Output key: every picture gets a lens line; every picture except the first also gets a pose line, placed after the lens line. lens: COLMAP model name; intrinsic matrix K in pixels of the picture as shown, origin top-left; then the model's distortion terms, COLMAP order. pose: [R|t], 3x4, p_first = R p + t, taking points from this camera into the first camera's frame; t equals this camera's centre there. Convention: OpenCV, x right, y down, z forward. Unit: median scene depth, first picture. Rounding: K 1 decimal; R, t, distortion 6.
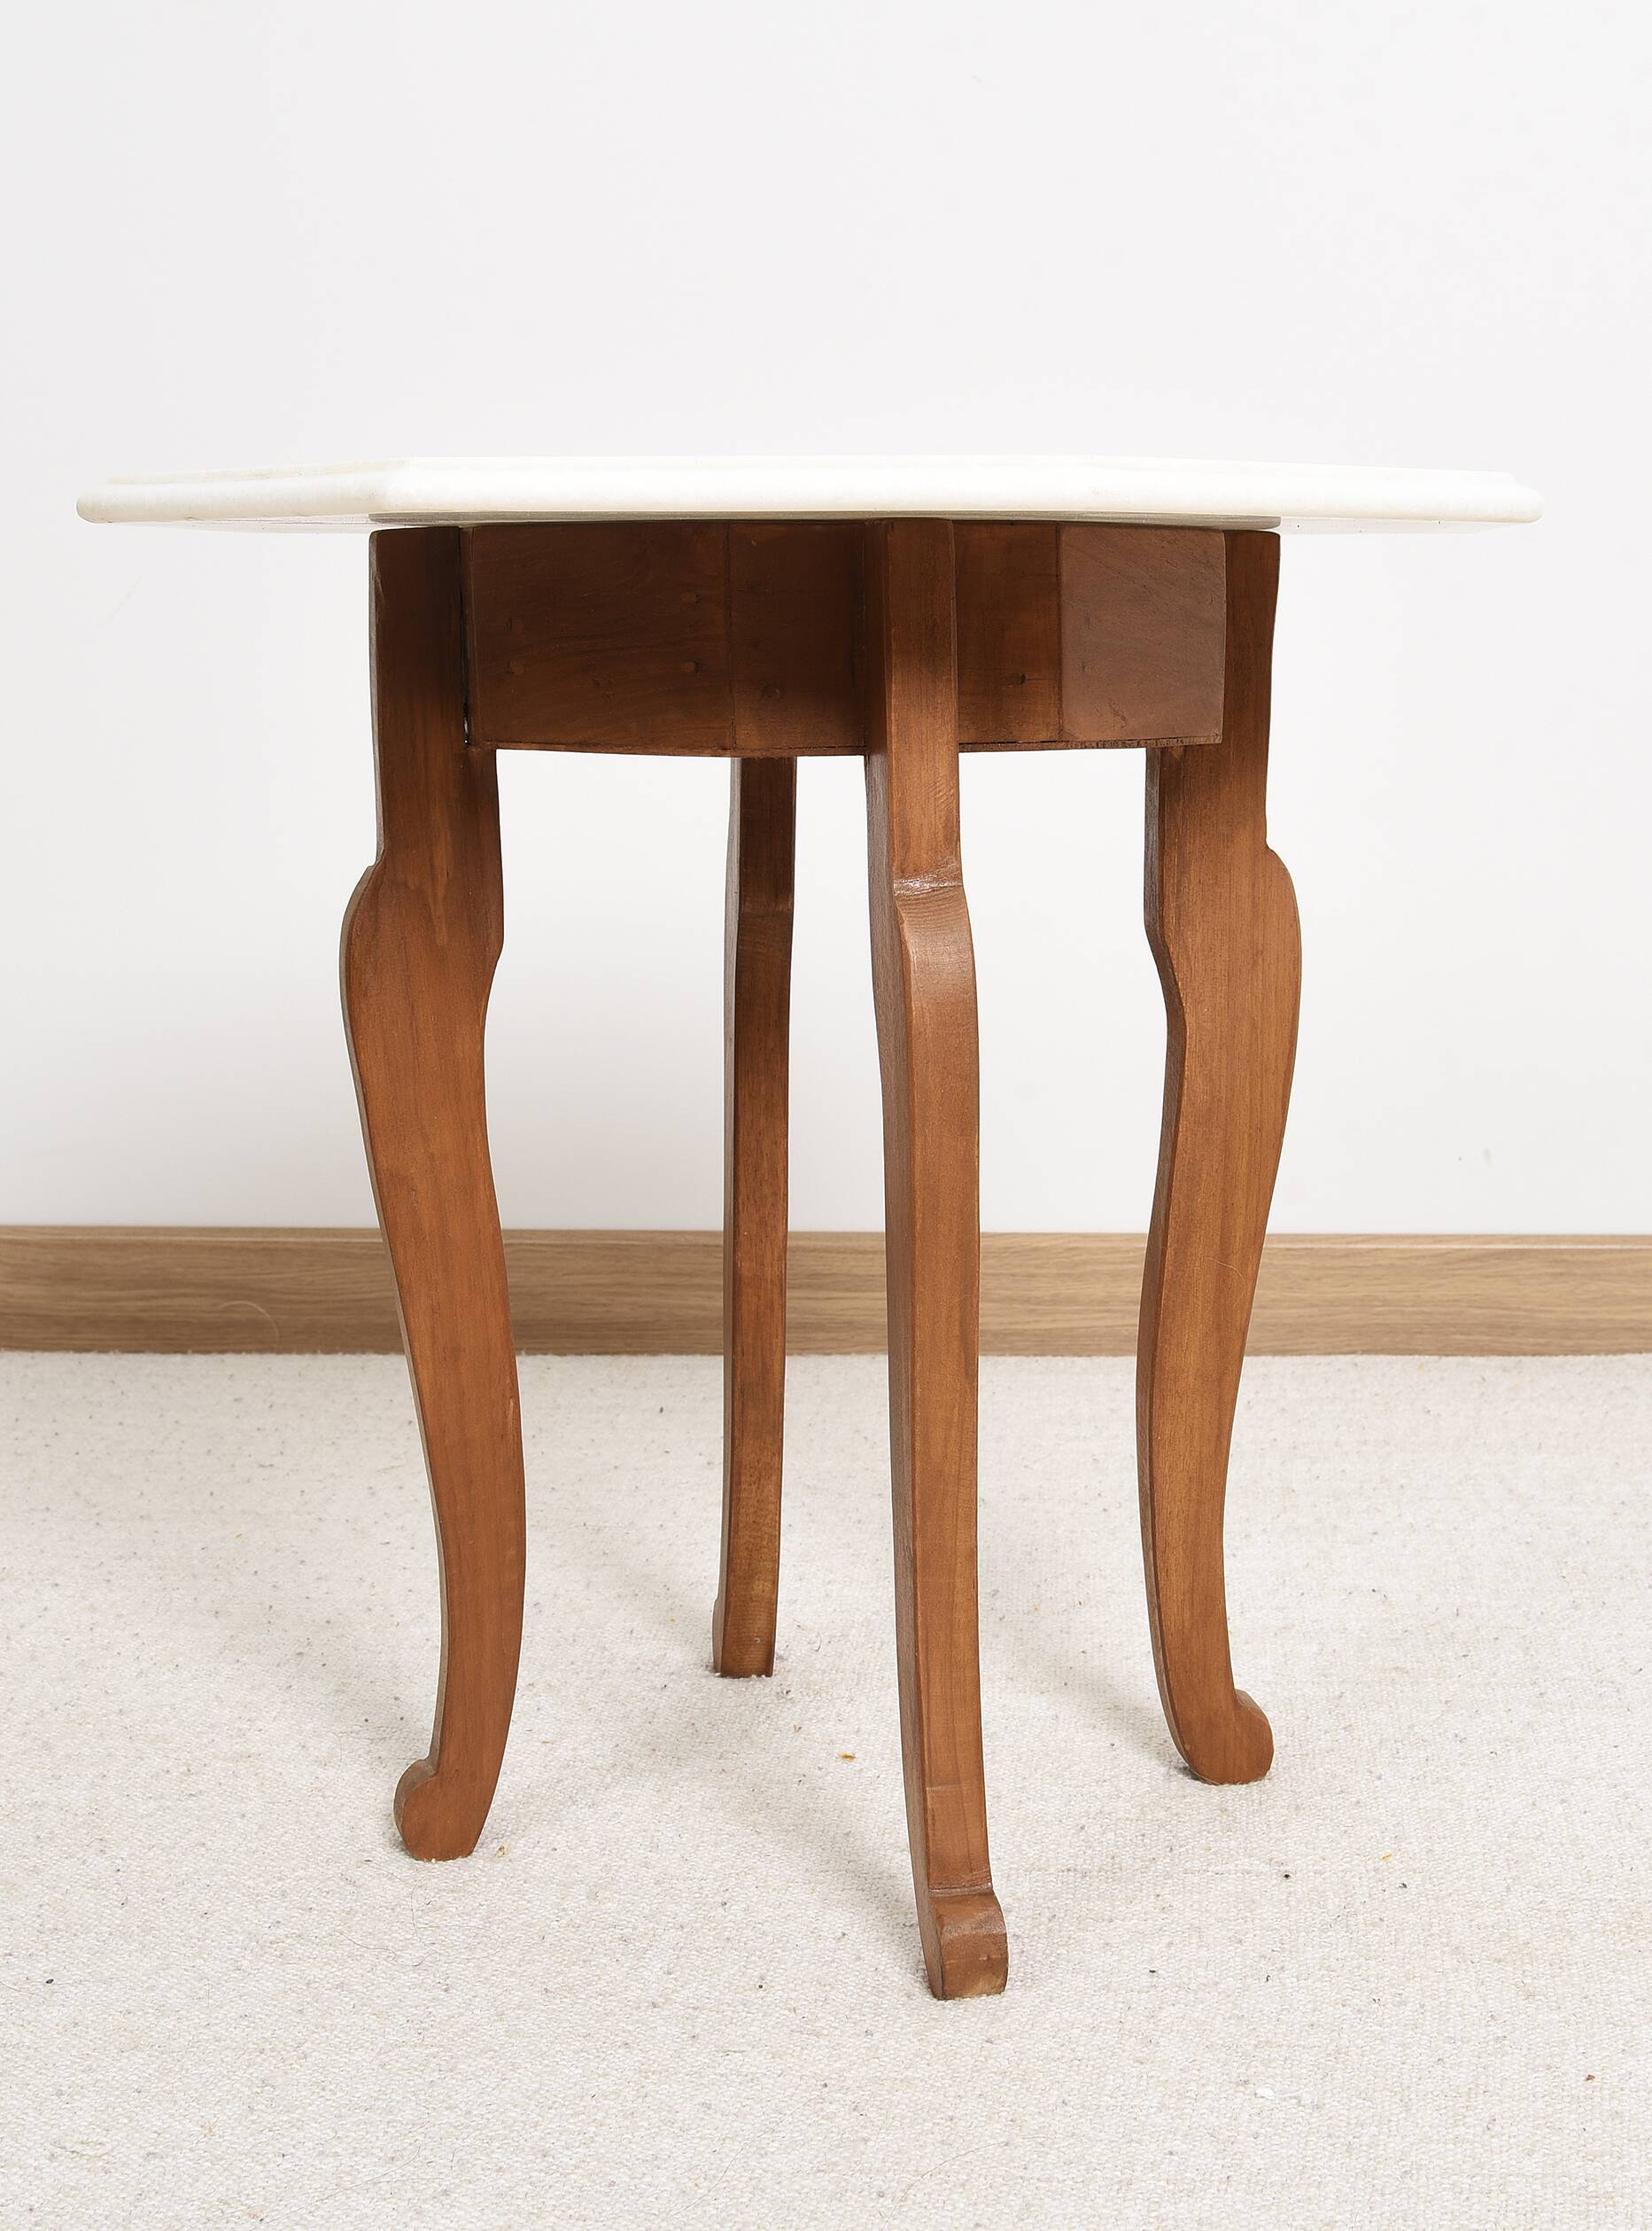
lens RADIAL K [[3316.7, 0, 866.5], [0, 3316.7, 1127.9], [0, 0, 1]] dist [-0.077148, 0.000000]
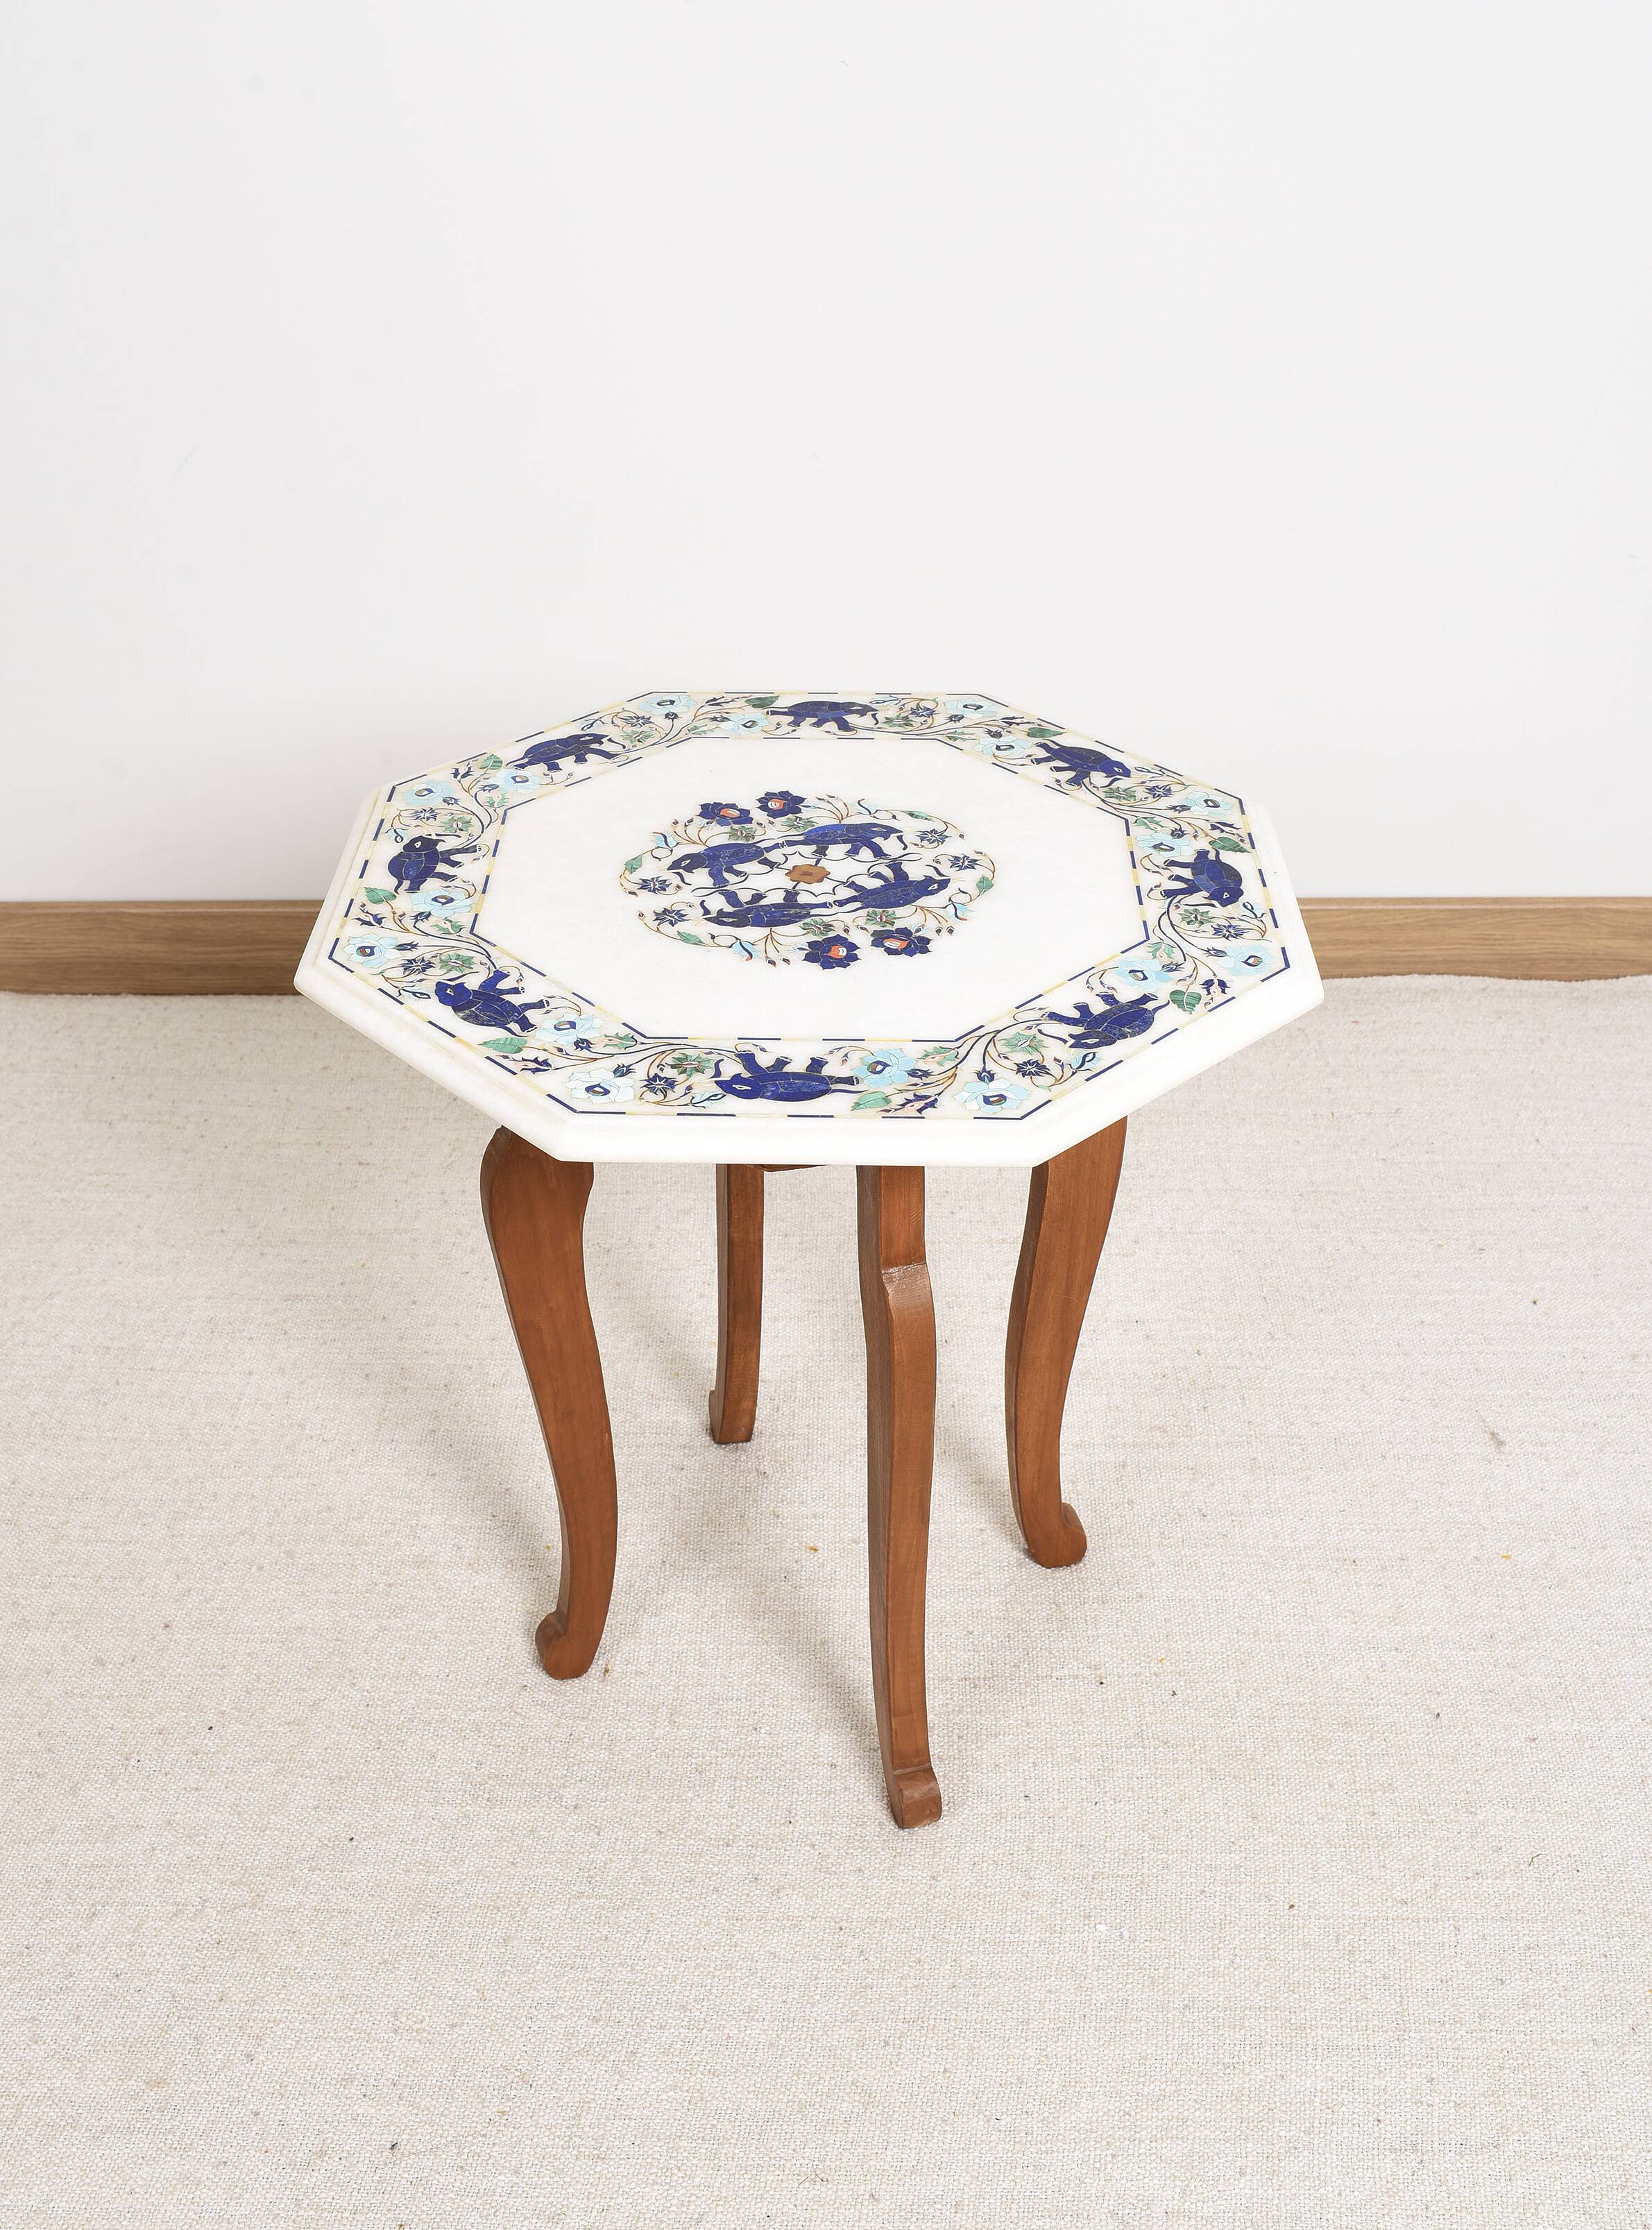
lens RADIAL K [[2633.3, 0, 788.8], [0, 2633.3, 926.6], [0, 0, 1]] dist [-0.067610, 0.000000]
pose [[0.998180, -0.029864, 0.052386, -0.078967], [0.011232, 0.945626, 0.325063, -0.527572], [-0.059246, -0.323883, 0.944240, -0.075665]]
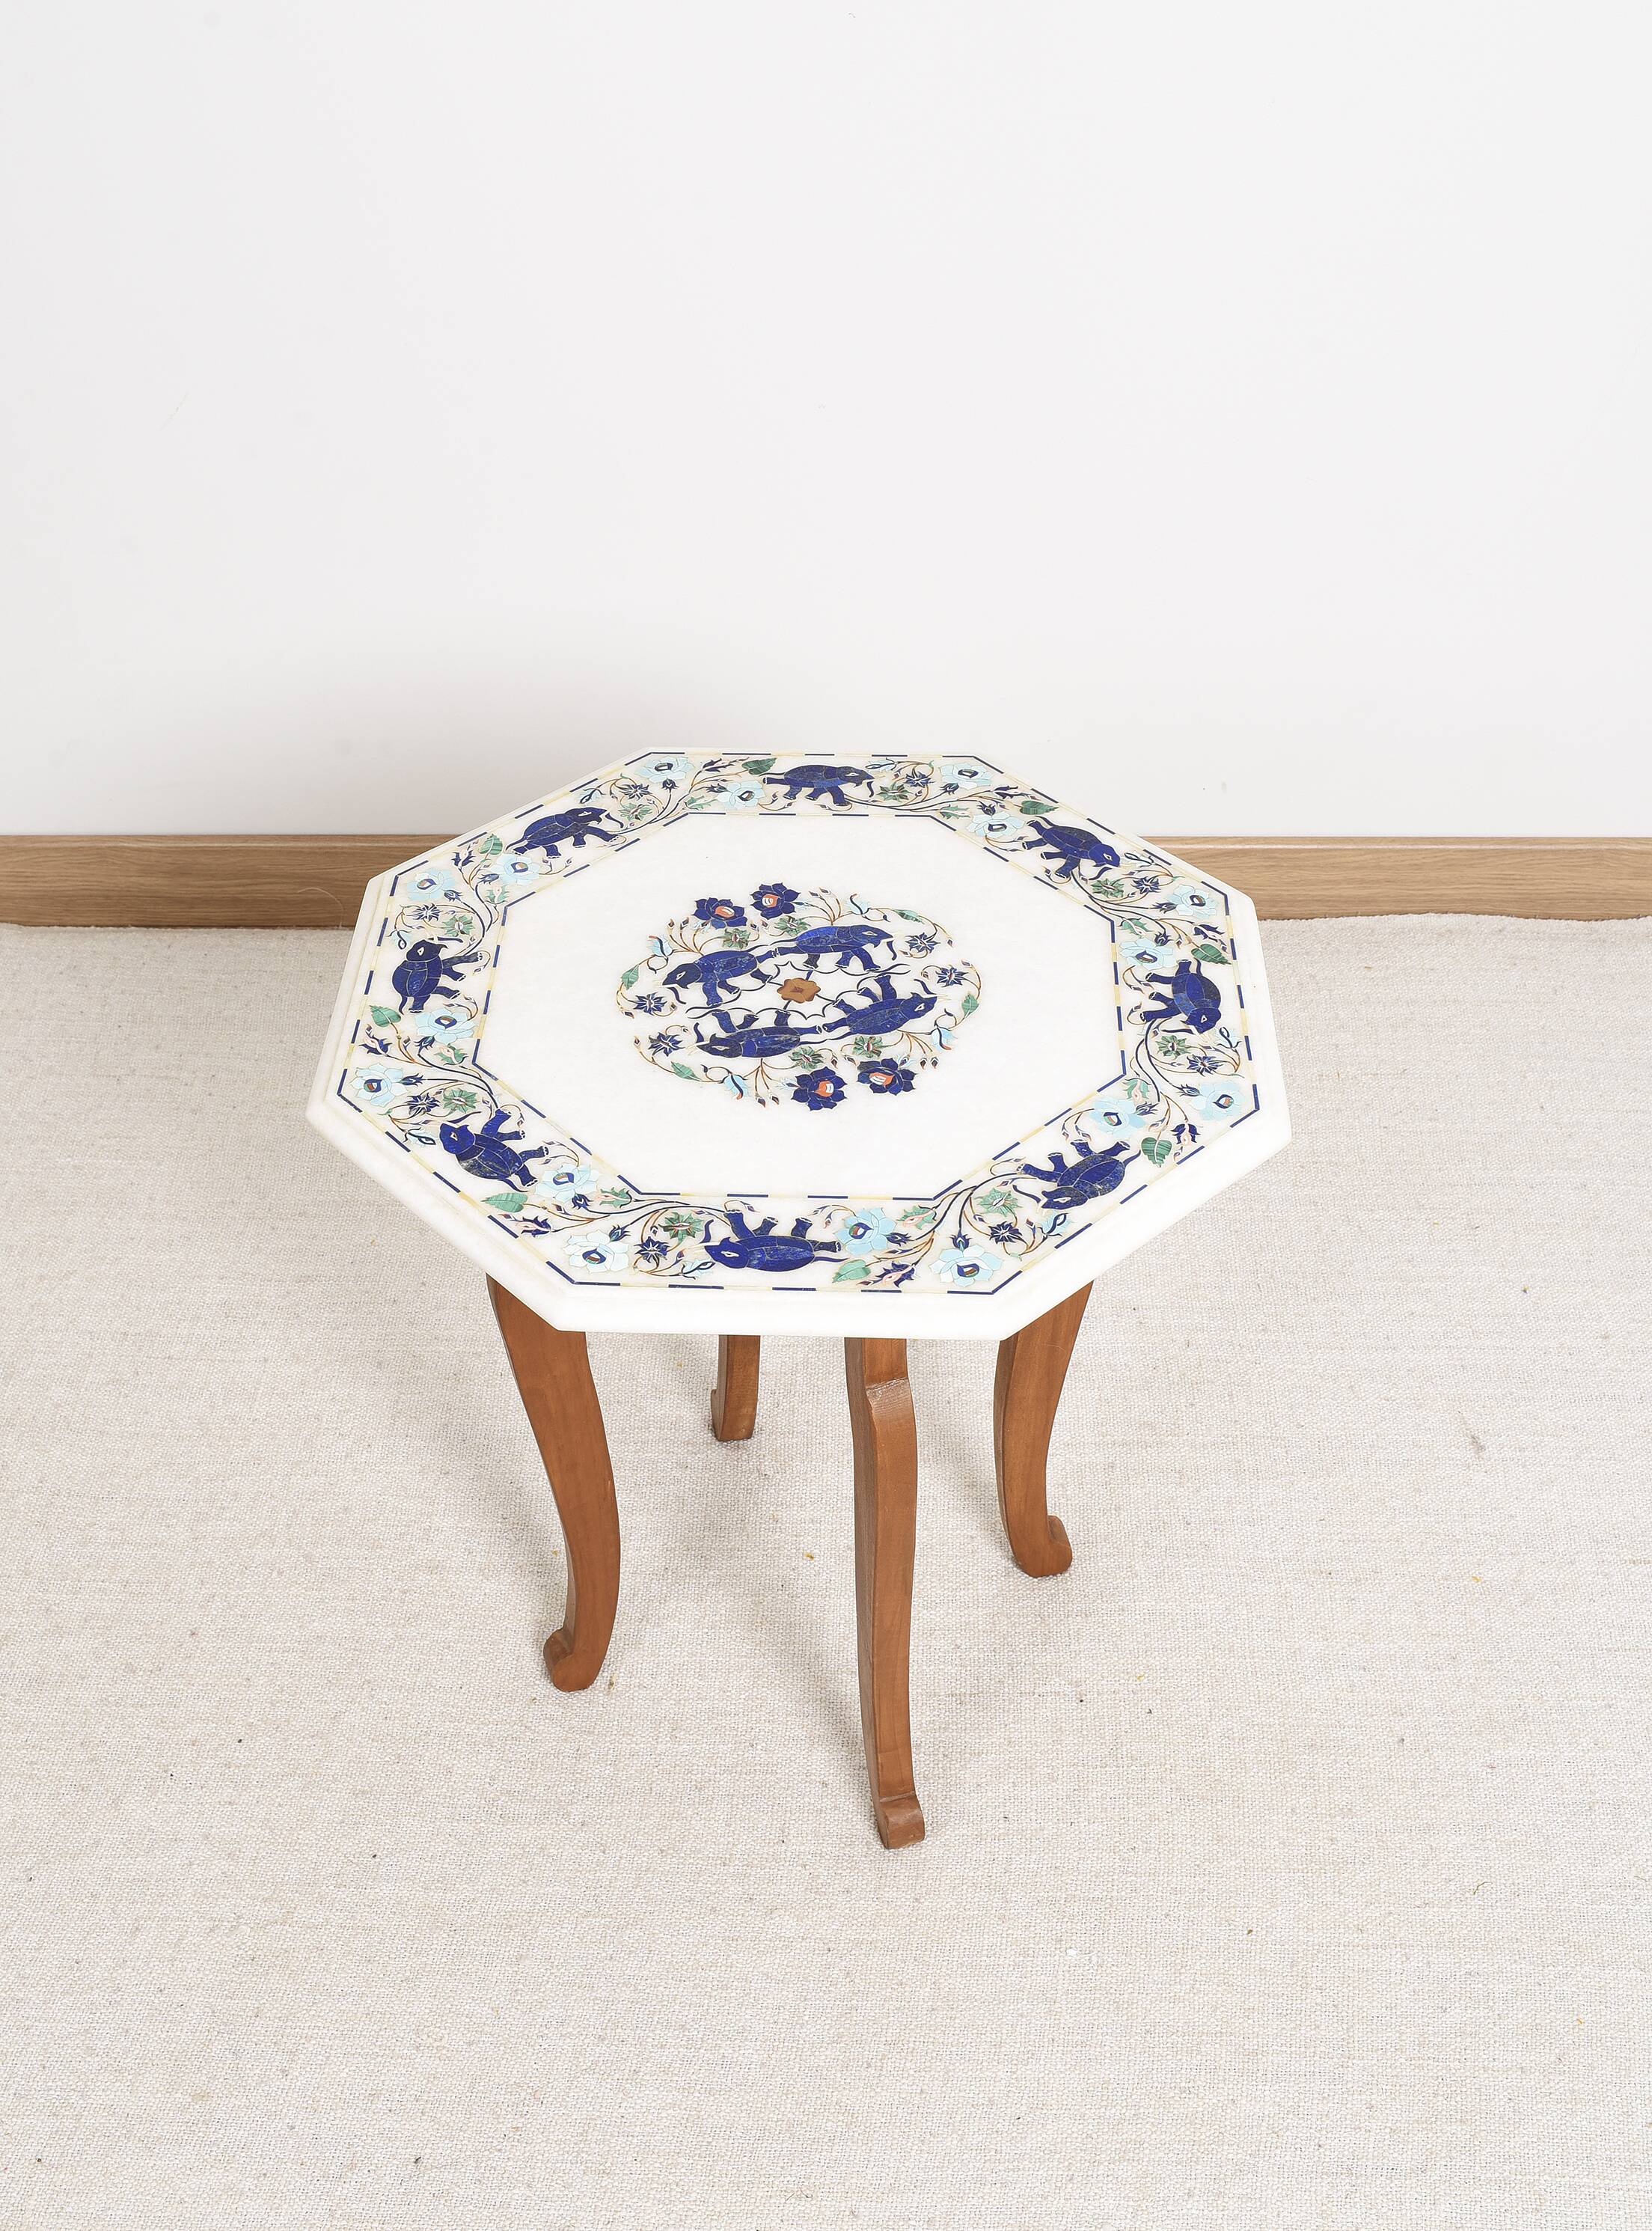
lens RADIAL K [[2843.7, 0, 771.0], [0, 2843.7, 939.2], [0, 0, 1]] dist [-0.076550, 0.000000]
pose [[0.998961, -0.033950, 0.030401, -0.061240], [0.016891, 0.895417, 0.444908, -0.754791], [-0.042326, -0.443932, 0.895060, -0.115974]]
